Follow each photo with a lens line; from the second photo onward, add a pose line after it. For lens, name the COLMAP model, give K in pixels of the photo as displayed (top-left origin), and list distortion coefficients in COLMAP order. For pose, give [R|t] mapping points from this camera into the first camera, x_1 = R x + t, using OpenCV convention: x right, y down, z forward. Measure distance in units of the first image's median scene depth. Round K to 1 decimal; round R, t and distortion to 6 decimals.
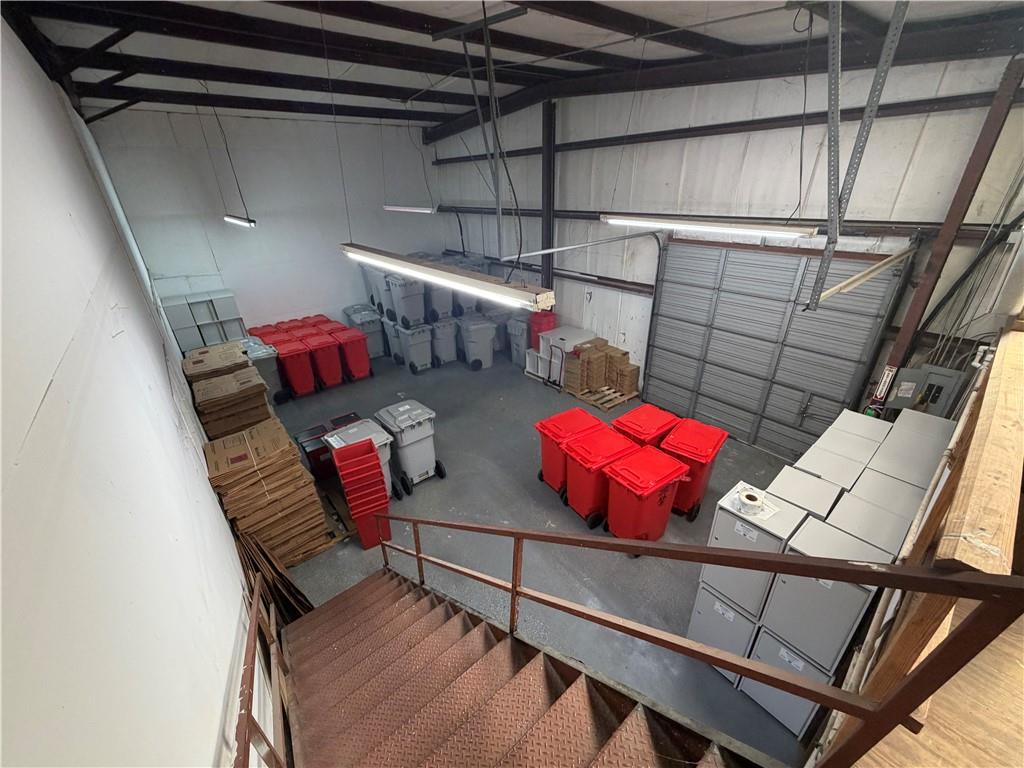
lens RADIAL K [[404.4, 0, 509.6], [0, 404.4, 384.6], [0, 0, 1]] dist [-0.000937, -0.000464]
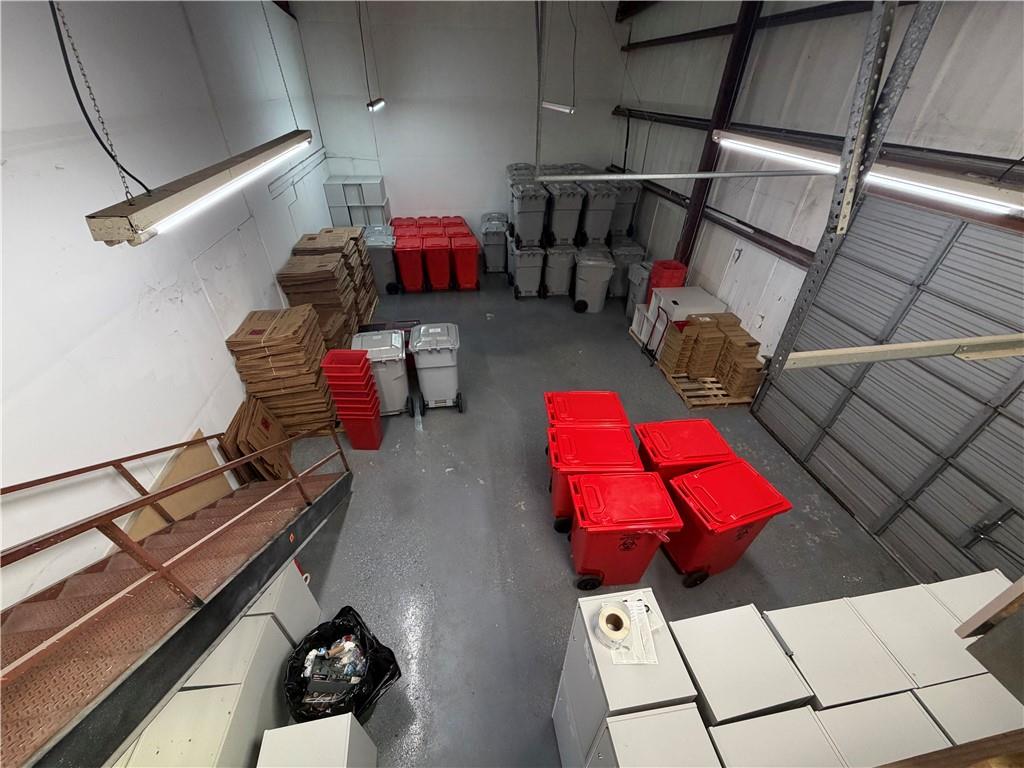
lens RADIAL K [[404.4, 0, 513.1], [0, 404.4, 385.6], [0, 0, 1]] dist [-0.000937, -0.000464]
pose [[0.862444, 0.335794, -0.378726, 0.224779], [-0.260981, 0.936128, 0.235698, -0.068855], [0.433682, -0.104436, 0.894993, 0.156375]]
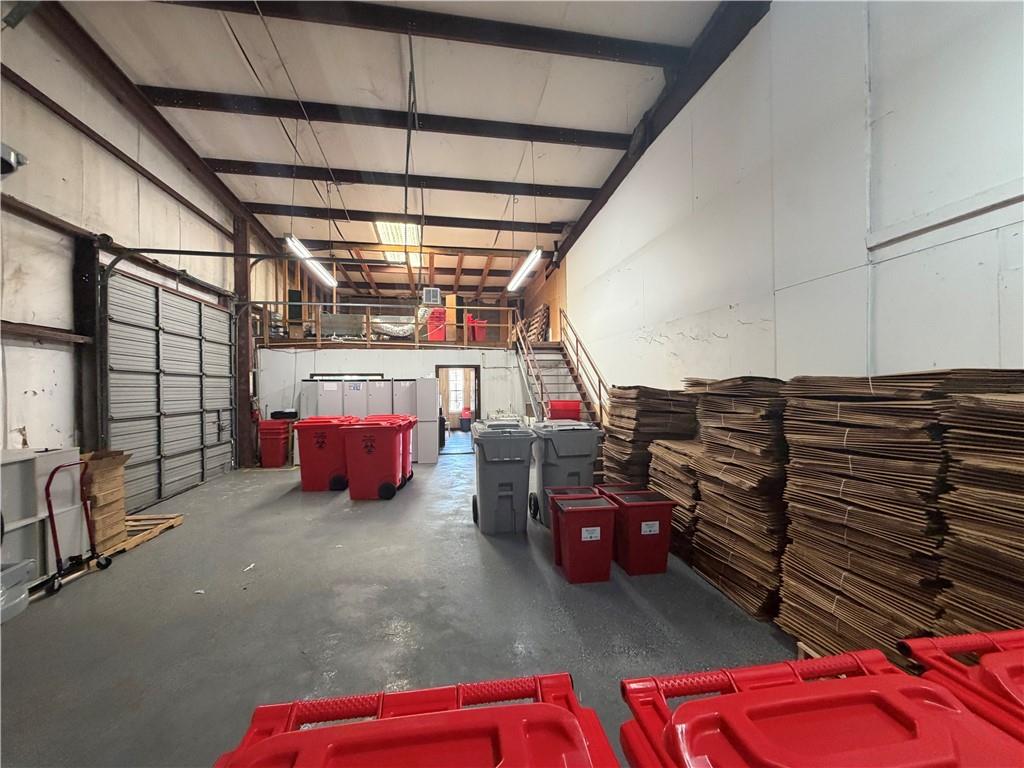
lens RADIAL K [[404.4, 0, 508.5], [0, 404.4, 385.7], [0, 0, 1]] dist [-0.000937, -0.000464]
pose [[-0.864327, 0.029341, 0.502074, -0.493550], [0.246283, 0.895102, 0.371669, -0.220690], [-0.438502, 0.444896, -0.780886, 1.161331]]
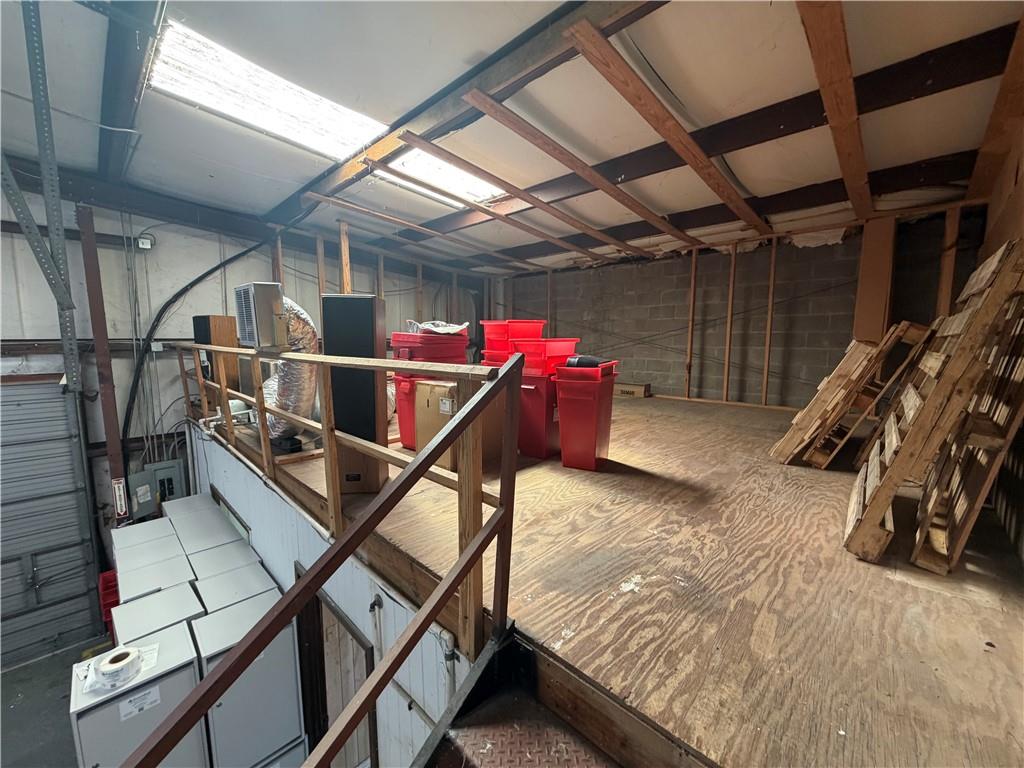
lens RADIAL K [[404.4, 0, 510.8], [0, 404.4, 381.0], [0, 0, 1]] dist [-0.000937, -0.000464]
pose [[-0.115574, -0.077264, 0.990289, -0.049023], [0.441530, 0.889064, 0.120896, 0.027675], [-0.889772, 0.451215, -0.068638, 0.092461]]
